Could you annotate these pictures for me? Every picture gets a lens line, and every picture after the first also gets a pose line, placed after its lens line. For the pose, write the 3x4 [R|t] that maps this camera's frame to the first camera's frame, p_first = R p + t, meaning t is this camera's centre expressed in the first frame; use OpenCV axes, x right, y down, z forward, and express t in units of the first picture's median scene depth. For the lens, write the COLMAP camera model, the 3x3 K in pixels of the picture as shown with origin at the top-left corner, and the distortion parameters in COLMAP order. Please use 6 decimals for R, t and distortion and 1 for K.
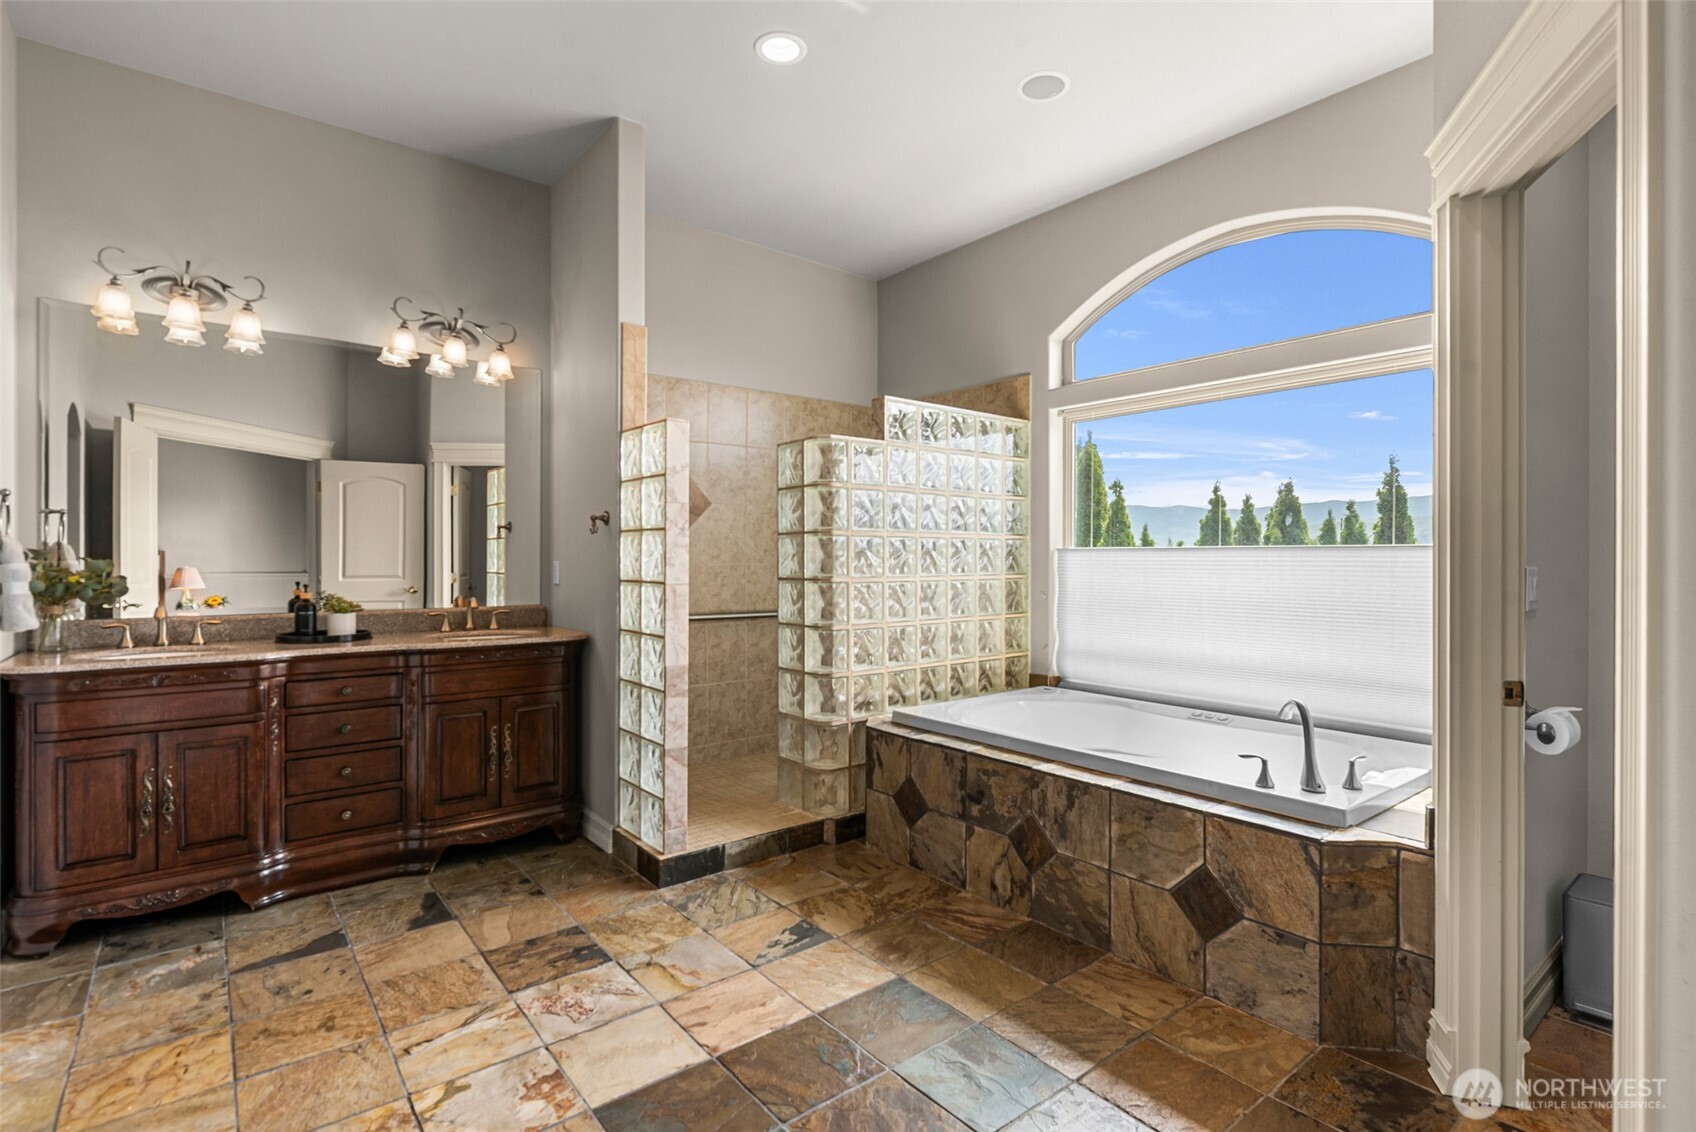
lens RADIAL K [[802.2, 0, 848.0], [0, 802.2, 566.0], [0, 0, 1]] dist [-0.002975, -0.000184]
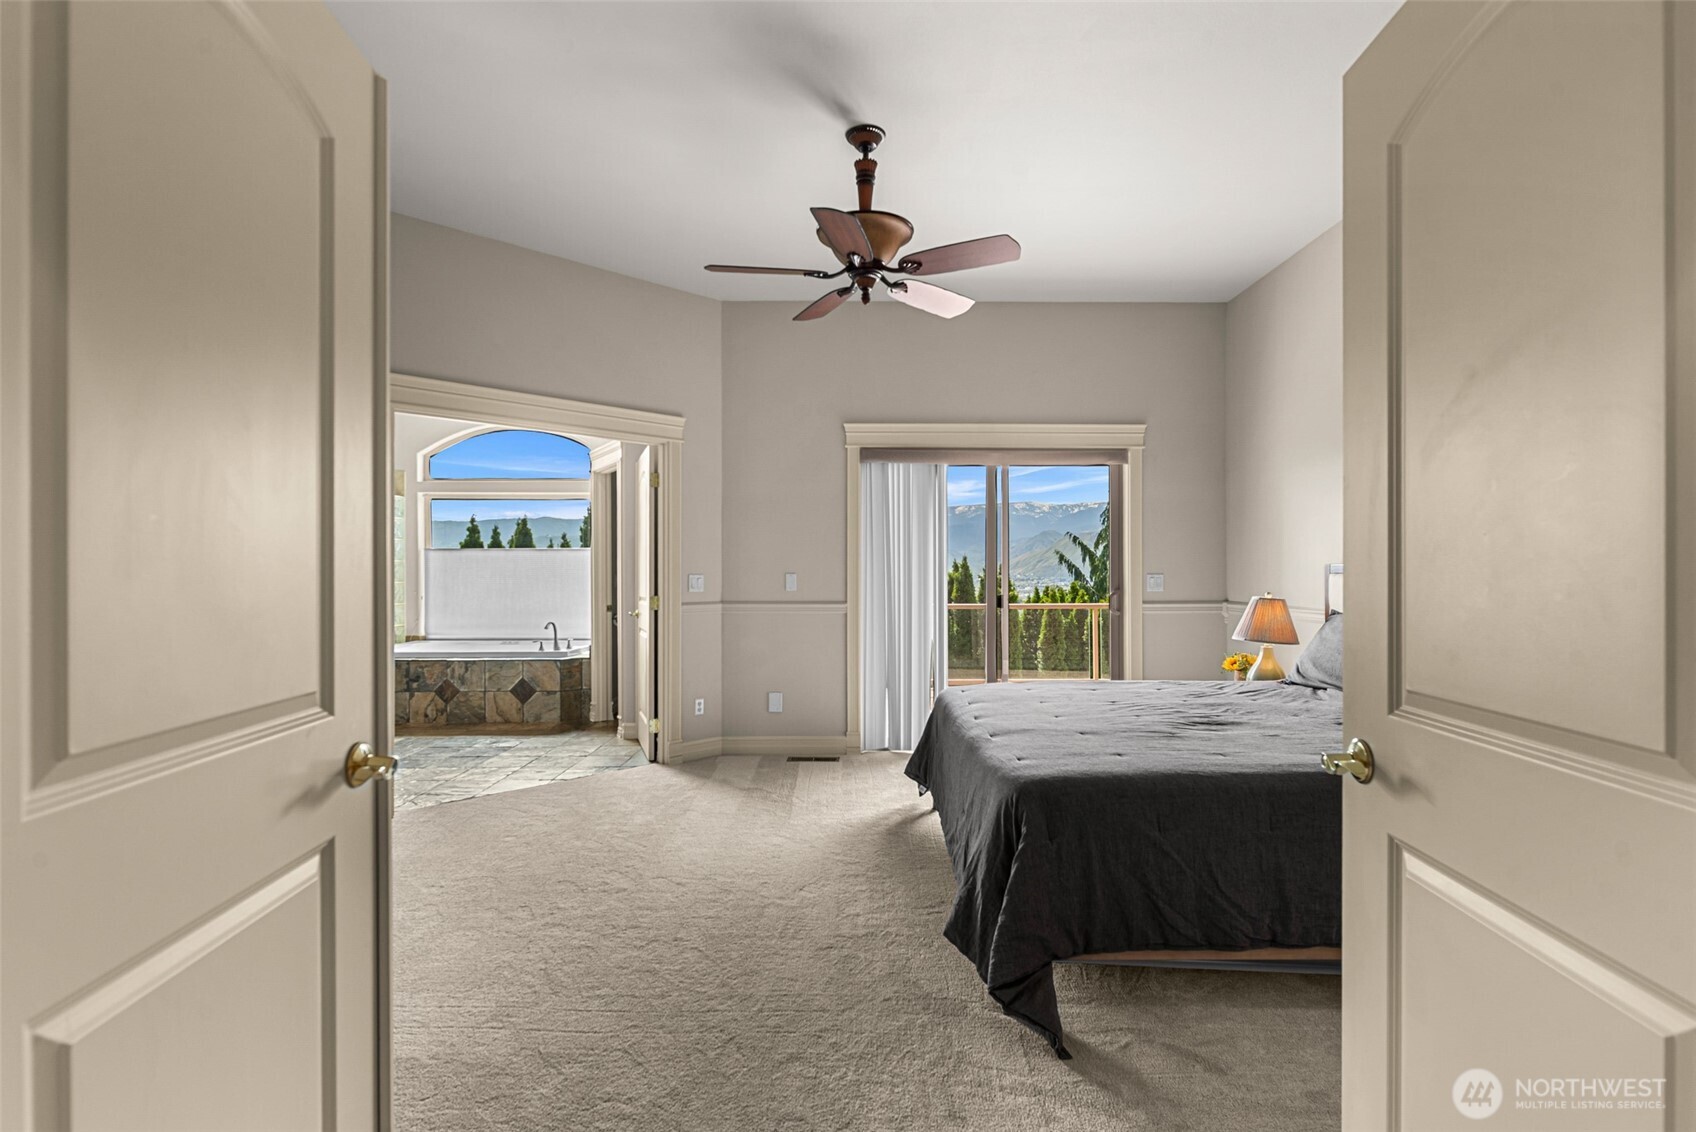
lens RADIAL K [[786.2, 0, 848.0], [0, 786.2, 566.0], [0, 0, 1]] dist [0.039999, 0.000021]
pose [[0.613004, 0.001710, 0.790078, -1.001083], [0.010822, 0.999886, -0.010560, 0.010752], [-0.790006, 0.015023, 0.612915, -1.541661]]
